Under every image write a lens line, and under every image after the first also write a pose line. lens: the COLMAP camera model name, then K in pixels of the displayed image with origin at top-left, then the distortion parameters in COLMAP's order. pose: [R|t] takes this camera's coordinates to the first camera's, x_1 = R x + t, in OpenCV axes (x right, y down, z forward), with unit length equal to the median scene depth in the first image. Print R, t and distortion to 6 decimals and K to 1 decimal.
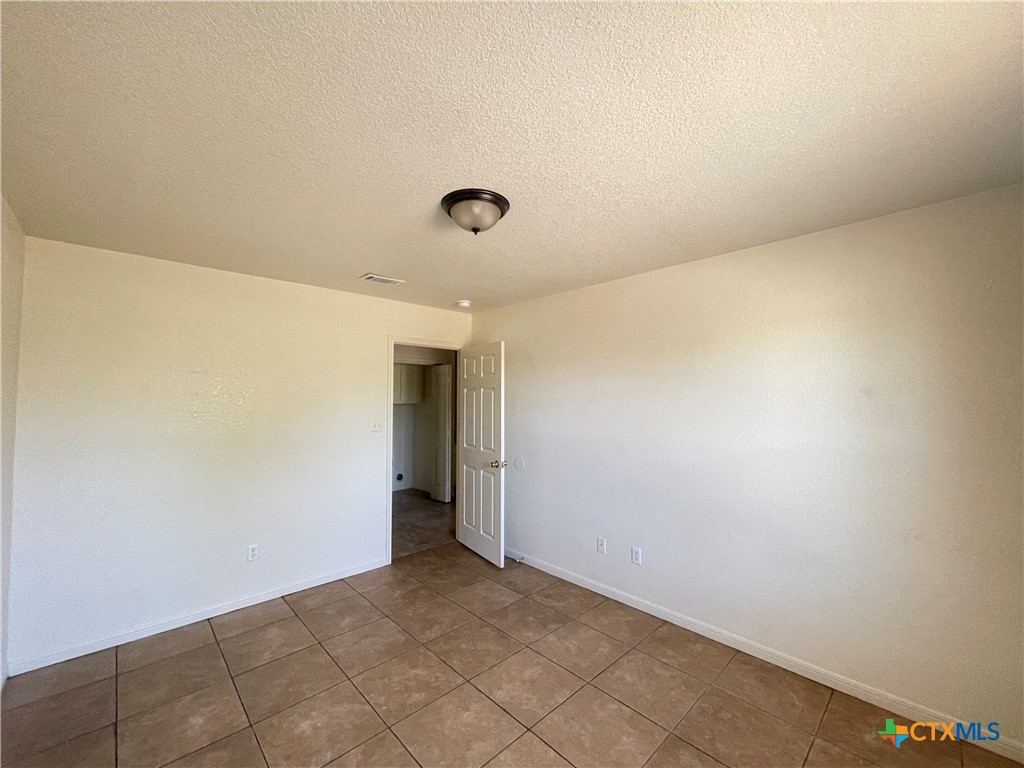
lens RADIAL K [[414.8, 0, 511.7], [0, 414.8, 380.2], [0, 0, 1]] dist [-0.000064, -0.000268]
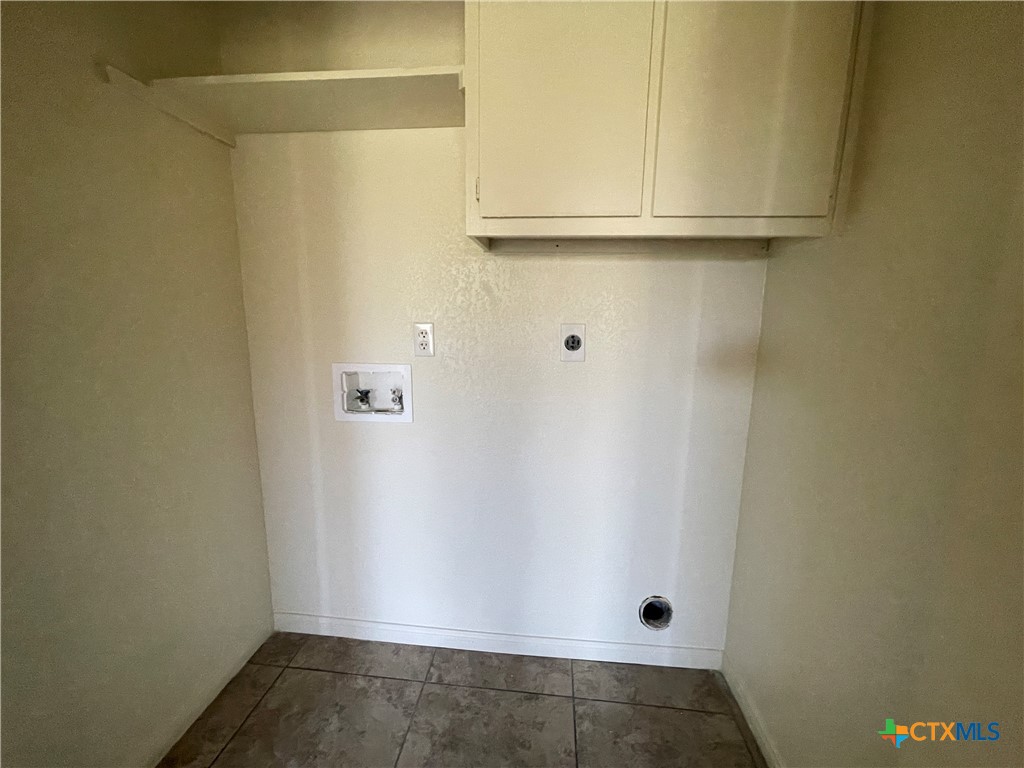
lens RADIAL K [[414.8, 0, 511.7], [0, 414.8, 380.2], [0, 0, 1]] dist [-0.000064, -0.000268]
pose [[0.654178, 0.137079, -0.743815, -0.176844], [0.018961, 0.980158, 0.197311, 0.074715], [0.756103, -0.143180, 0.638599, 0.828179]]
